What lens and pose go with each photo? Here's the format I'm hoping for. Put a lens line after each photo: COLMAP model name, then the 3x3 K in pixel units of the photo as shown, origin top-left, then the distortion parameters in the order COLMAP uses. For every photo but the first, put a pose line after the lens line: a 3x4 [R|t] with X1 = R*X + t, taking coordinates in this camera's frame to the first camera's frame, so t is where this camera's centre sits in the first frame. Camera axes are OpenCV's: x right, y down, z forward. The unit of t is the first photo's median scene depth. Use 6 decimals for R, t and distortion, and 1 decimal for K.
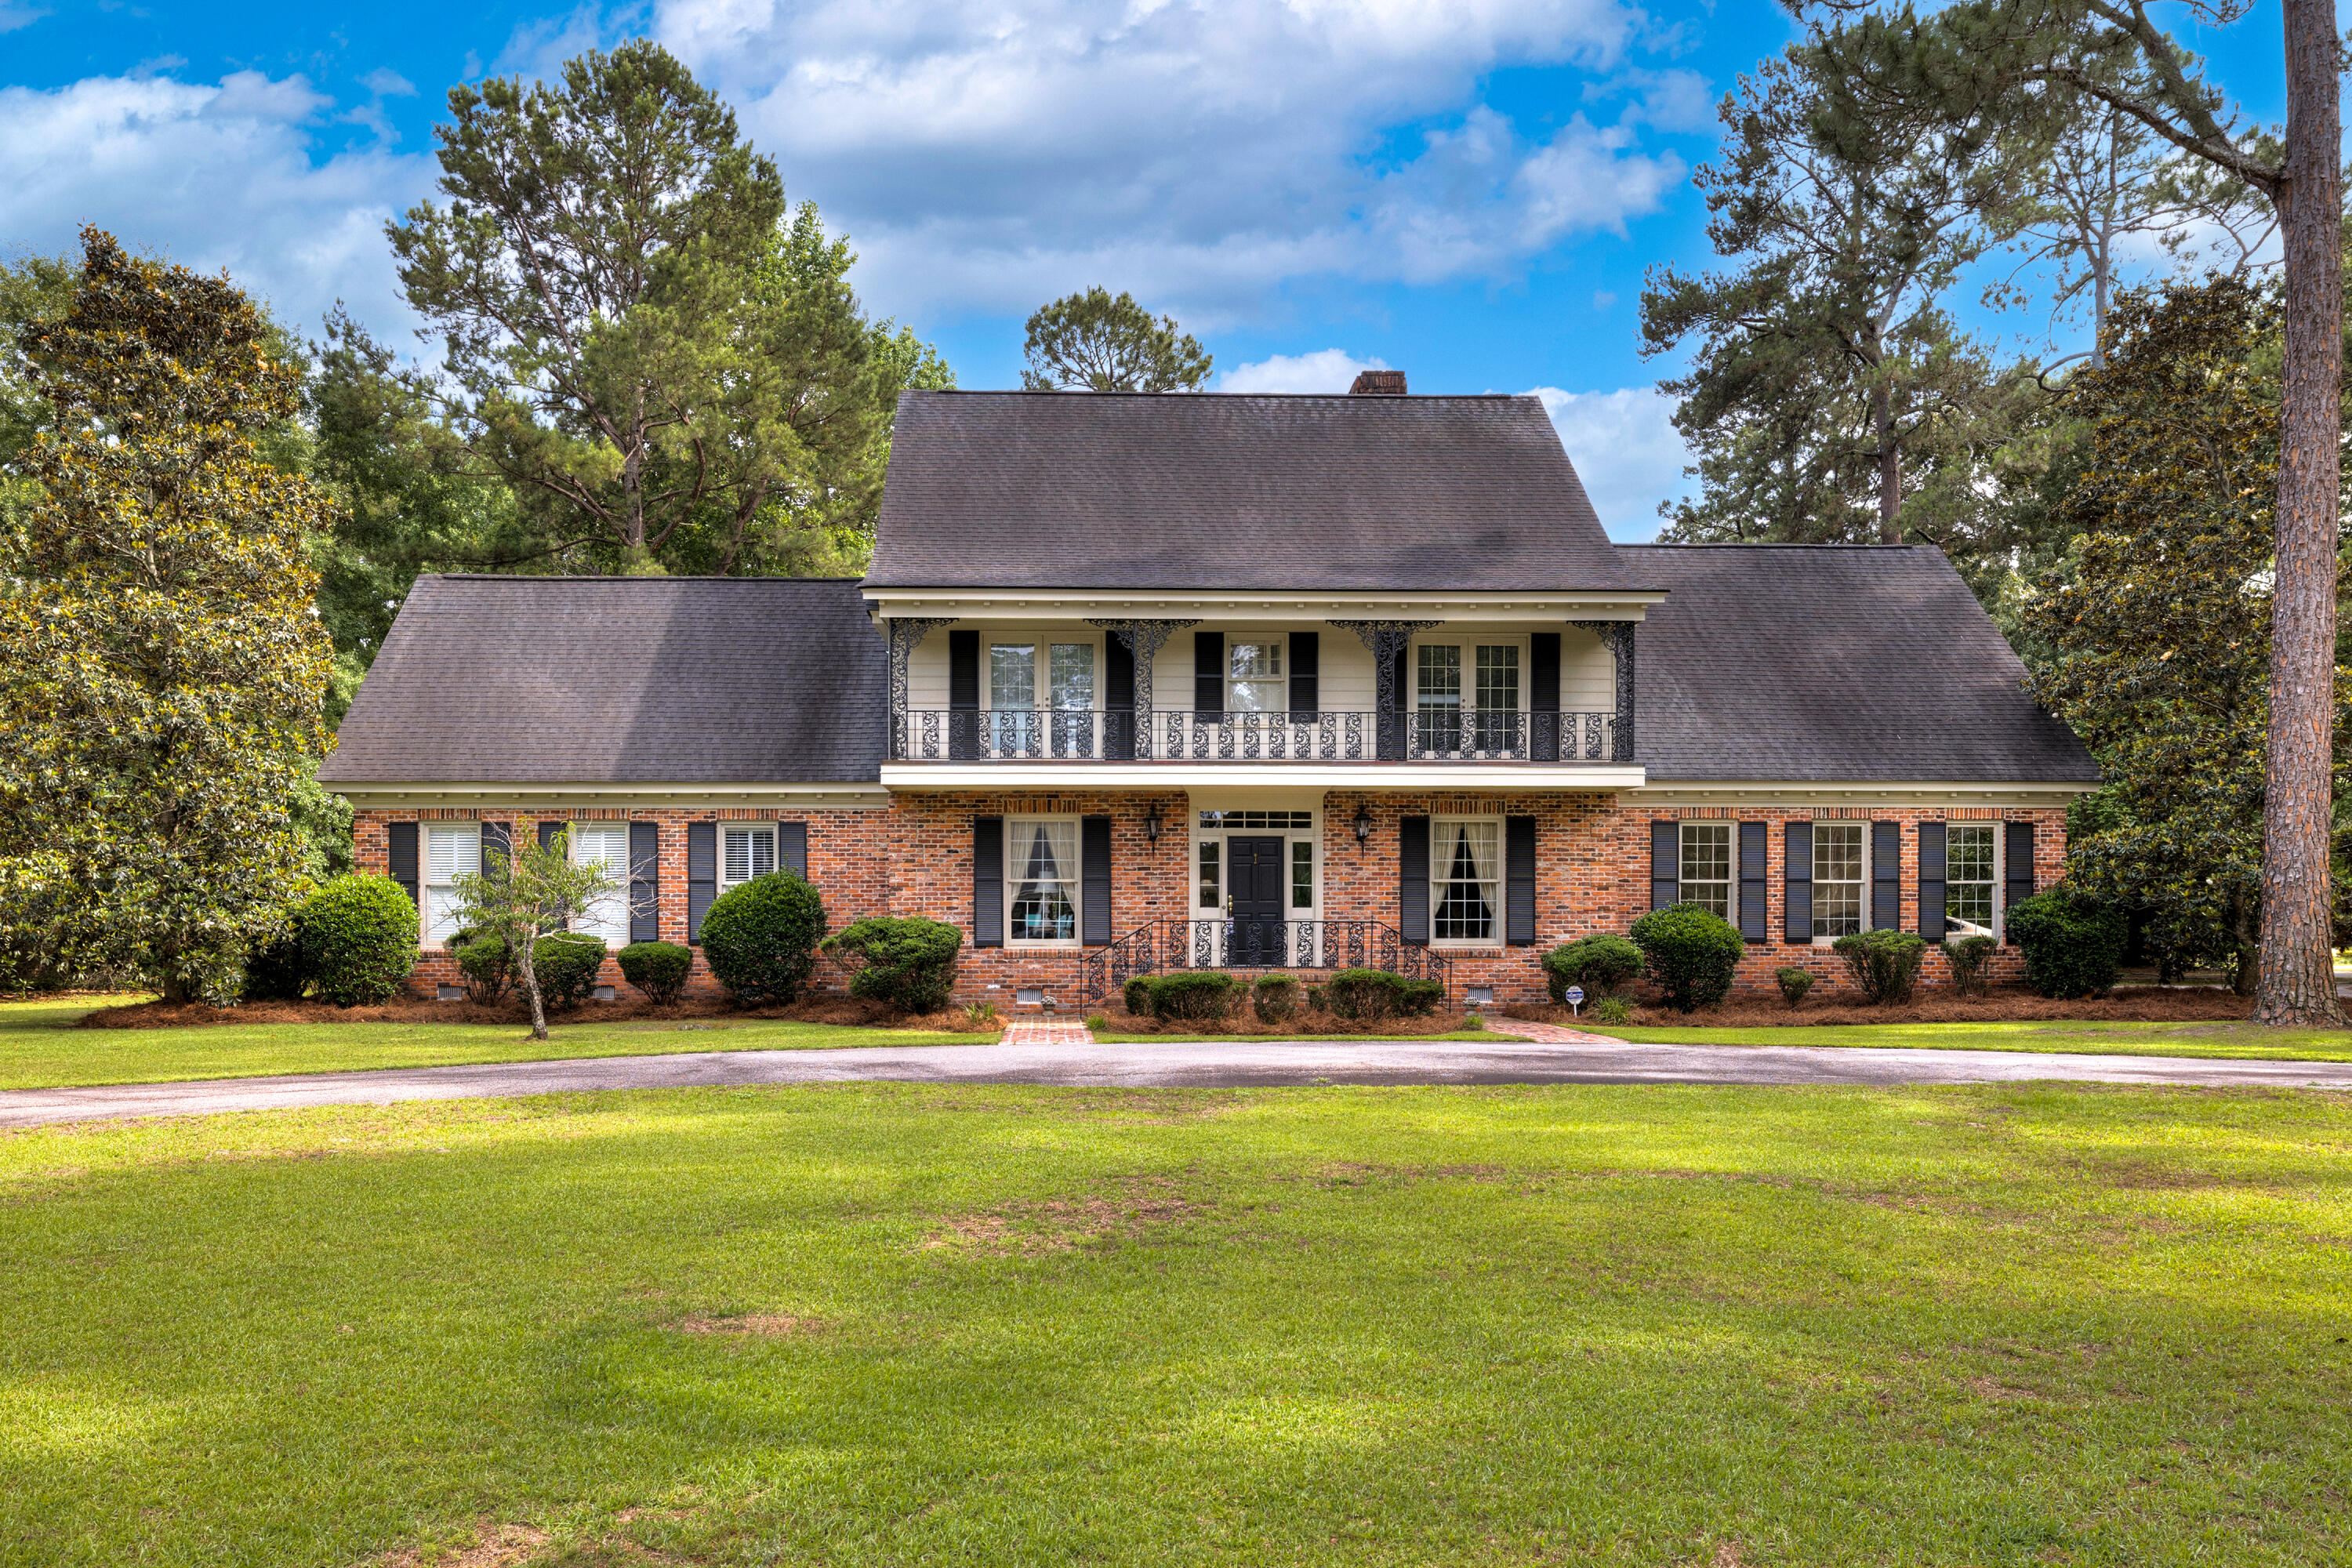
lens RADIAL K [[1796.1, 0, 1171.2], [0, 1796.1, 969.3], [0, 0, 1]] dist [0.002129, 0.000895]
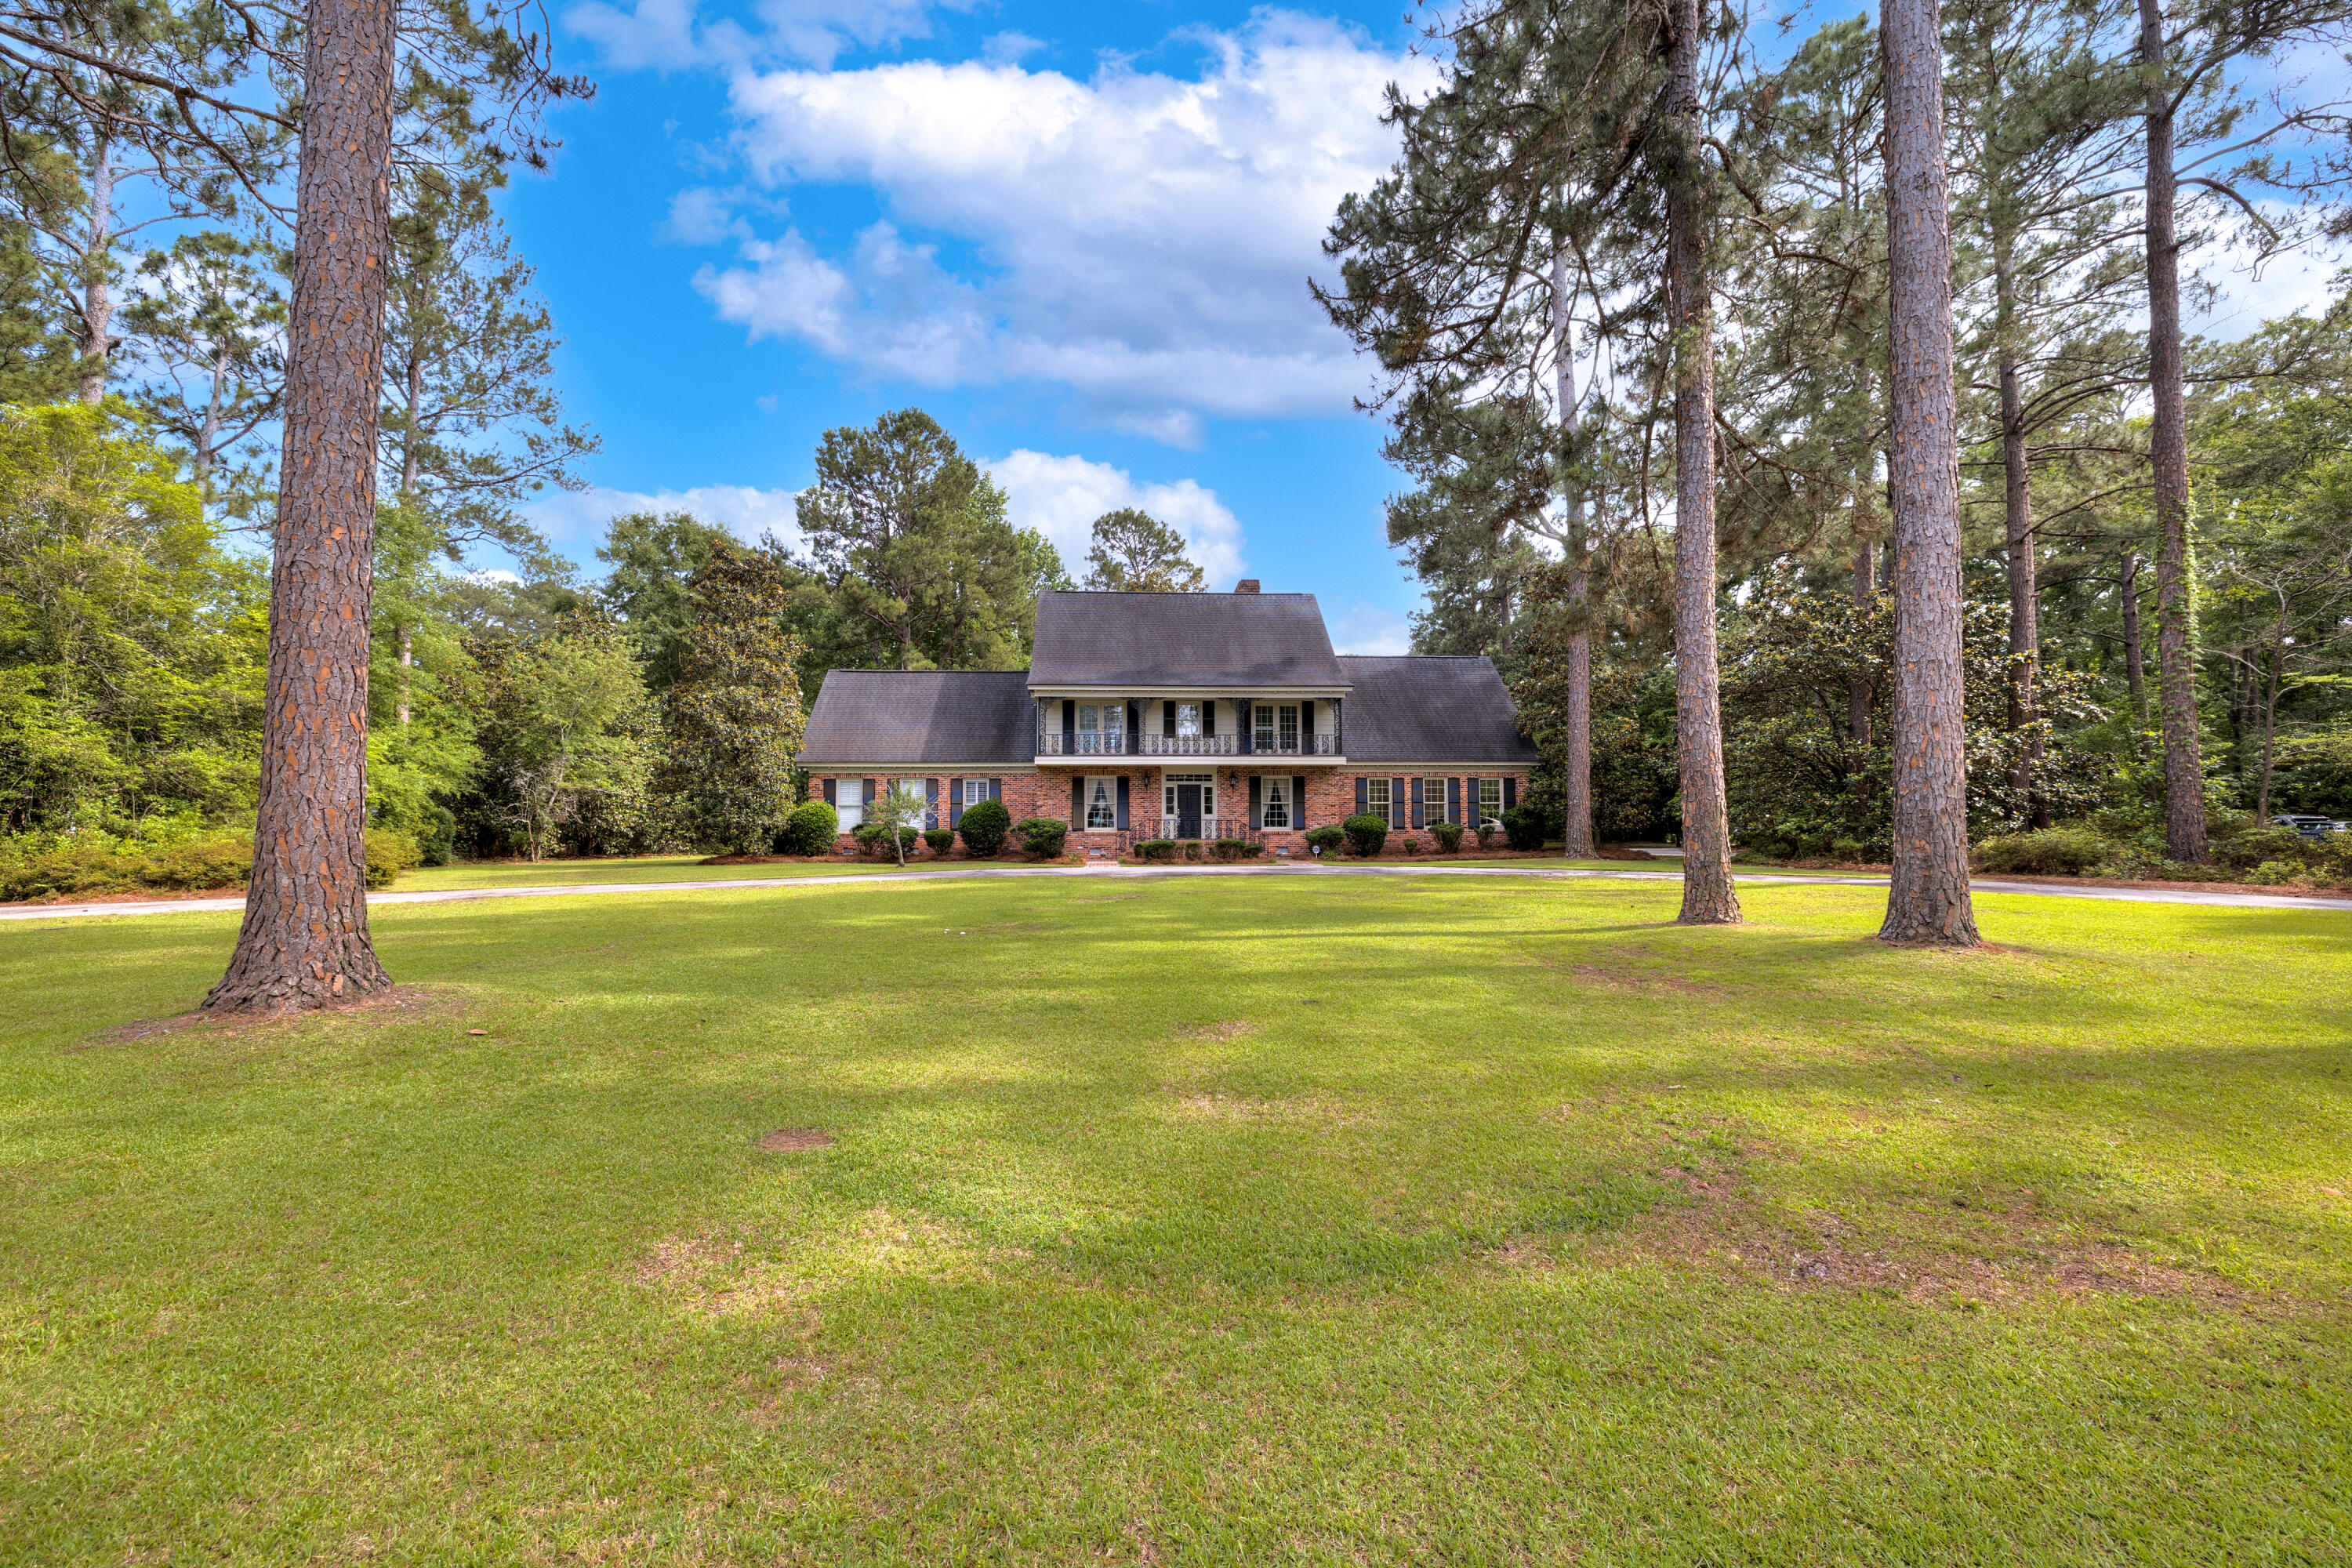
lens RADIAL K [[1060.9, 0, 1208.1], [0, 1060.9, 797.5], [0, 0, 1]] dist [-0.002911, -0.000108]
pose [[0.999566, -0.001487, 0.029437, 0.030564], [0.002900, 0.998843, -0.048003, 0.011679], [-0.029332, 0.048068, 0.998413, -0.426278]]
